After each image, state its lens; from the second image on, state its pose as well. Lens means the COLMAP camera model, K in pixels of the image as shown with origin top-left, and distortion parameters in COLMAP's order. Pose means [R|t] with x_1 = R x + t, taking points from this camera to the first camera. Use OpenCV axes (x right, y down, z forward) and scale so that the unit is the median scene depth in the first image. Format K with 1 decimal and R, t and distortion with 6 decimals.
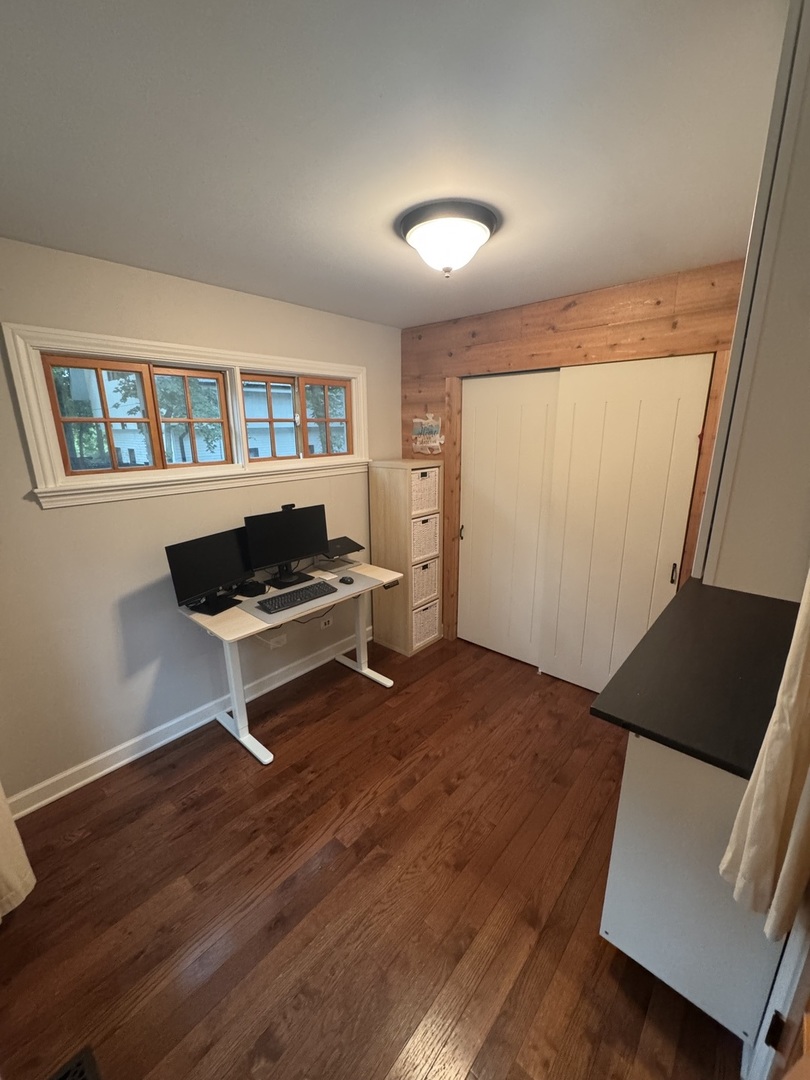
lens RADIAL K [[433.1, 0, 403.6], [0, 433.1, 540.5], [0, 0, 1]] dist [0.000011, -0.000121]
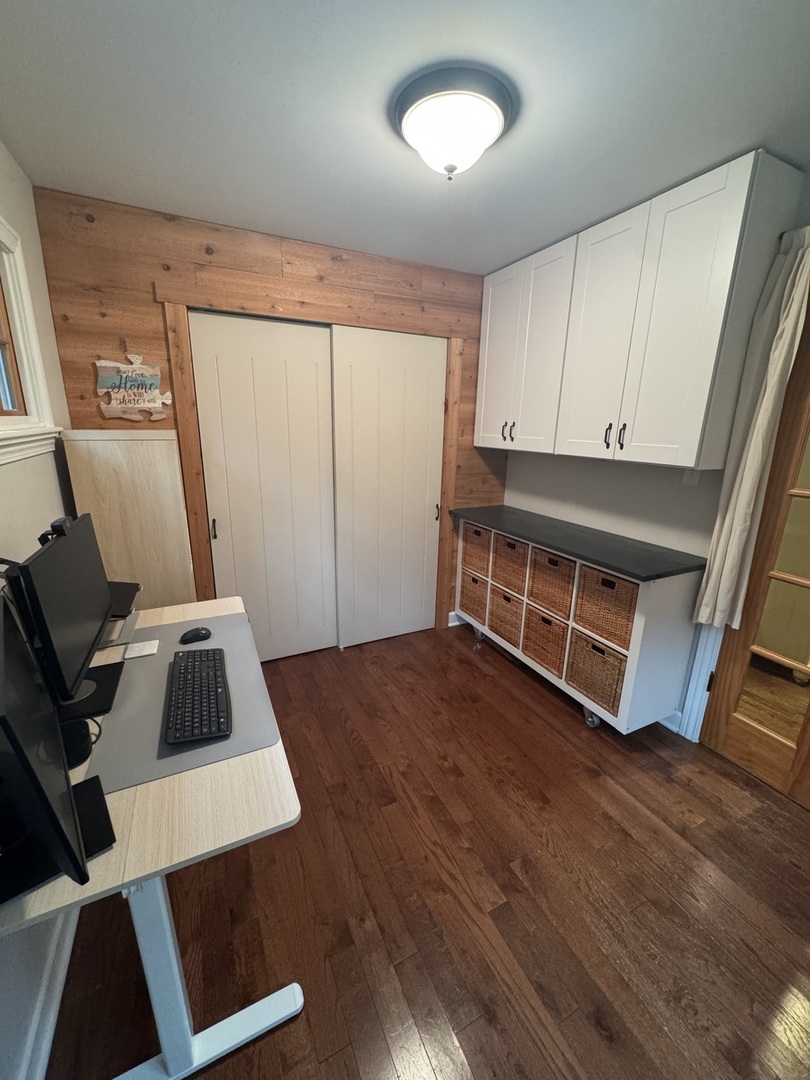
lens RADIAL K [[433.1, 0, 405.7], [0, 433.1, 540.2], [0, 0, 1]] dist [0.000011, -0.000121]
pose [[0.367906, -0.227940, 0.901492, -0.566400], [0.215486, 0.963998, 0.155803, -0.061461], [-0.904550, 0.136938, 0.403779, 0.568307]]
